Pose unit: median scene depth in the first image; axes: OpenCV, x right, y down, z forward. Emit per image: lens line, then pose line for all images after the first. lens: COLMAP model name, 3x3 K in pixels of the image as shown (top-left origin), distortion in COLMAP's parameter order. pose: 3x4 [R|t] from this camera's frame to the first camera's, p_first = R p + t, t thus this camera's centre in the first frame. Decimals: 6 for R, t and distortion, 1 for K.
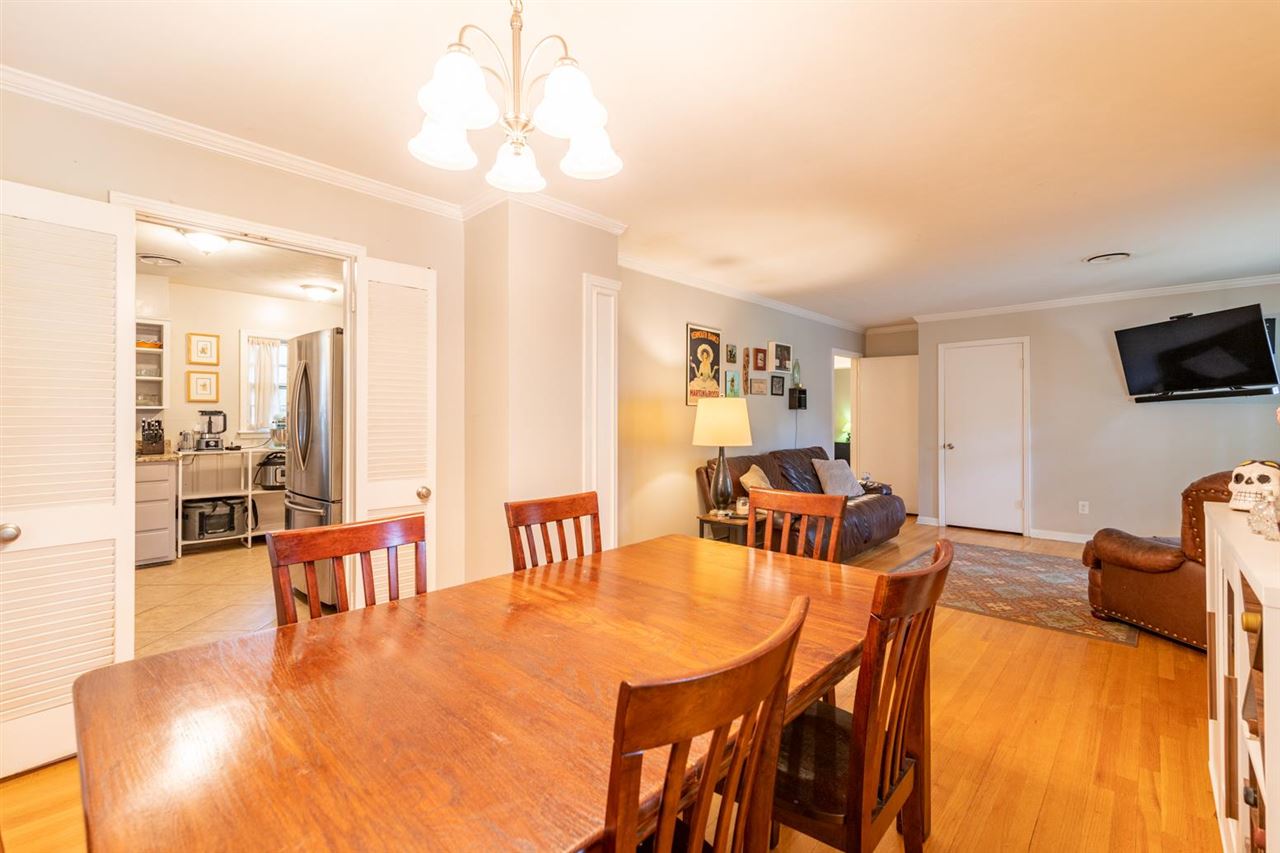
lens RADIAL K [[559.6, 0, 645.8], [0, 559.6, 415.4], [0, 0, 1]] dist [0.018003, 0.000384]
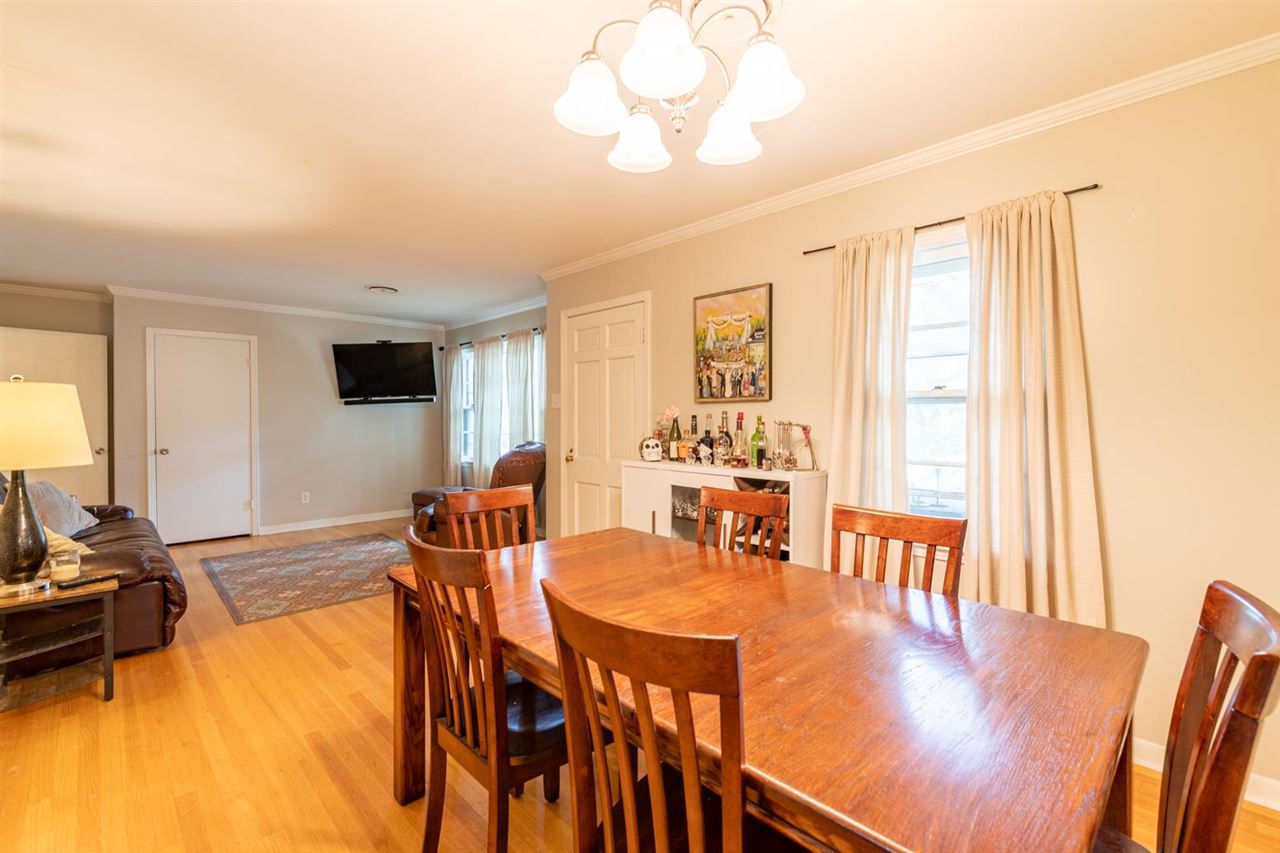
lens RADIAL K [[559.6, 0, 646.1], [0, 559.6, 425.4], [0, 0, 1]] dist [0.018003, 0.000384]
pose [[0.060221, -0.016084, 0.998055, -0.316542], [-0.003398, 0.999861, 0.016318, -0.000141], [-0.998179, -0.004374, 0.060158, 0.274436]]
